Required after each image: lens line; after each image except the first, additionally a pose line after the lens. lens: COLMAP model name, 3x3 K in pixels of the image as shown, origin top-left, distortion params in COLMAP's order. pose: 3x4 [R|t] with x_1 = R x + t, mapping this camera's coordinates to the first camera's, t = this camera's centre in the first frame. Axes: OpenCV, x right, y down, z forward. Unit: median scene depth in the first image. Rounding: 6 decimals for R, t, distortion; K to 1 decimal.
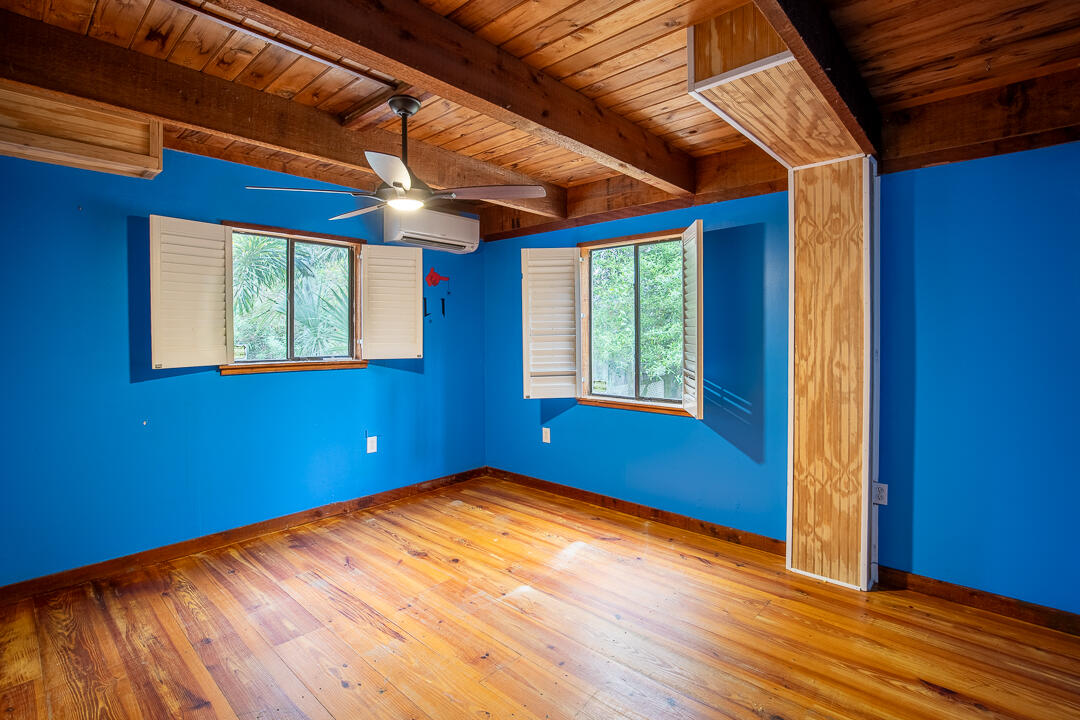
lens RADIAL K [[498.6, 0, 532.3], [0, 498.6, 334.6], [0, 0, 1]] dist [-0.025305, 0.001090]
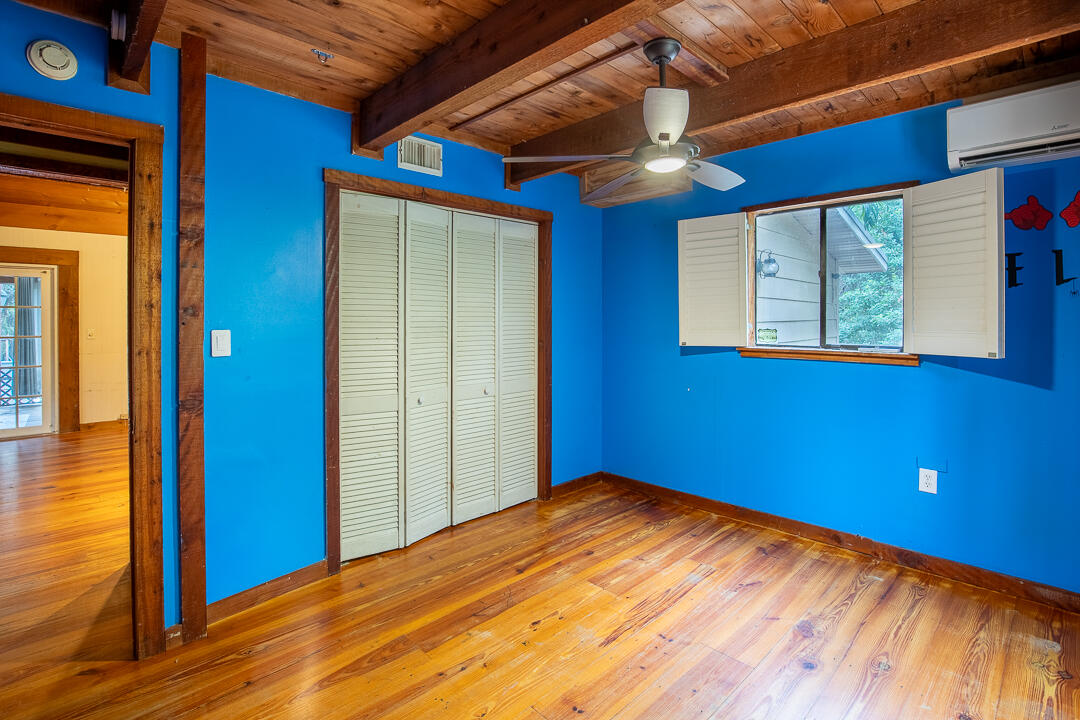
lens RADIAL K [[523.1, 0, 541.1], [0, 523.1, 317.1], [0, 0, 1]] dist [-0.030374, 0.002233]
pose [[-0.037980, 0.000639, -0.999278, 0.519821], [0.001268, 0.999999, 0.000592, -0.002419], [0.999278, -0.001244, -0.037981, 0.663097]]
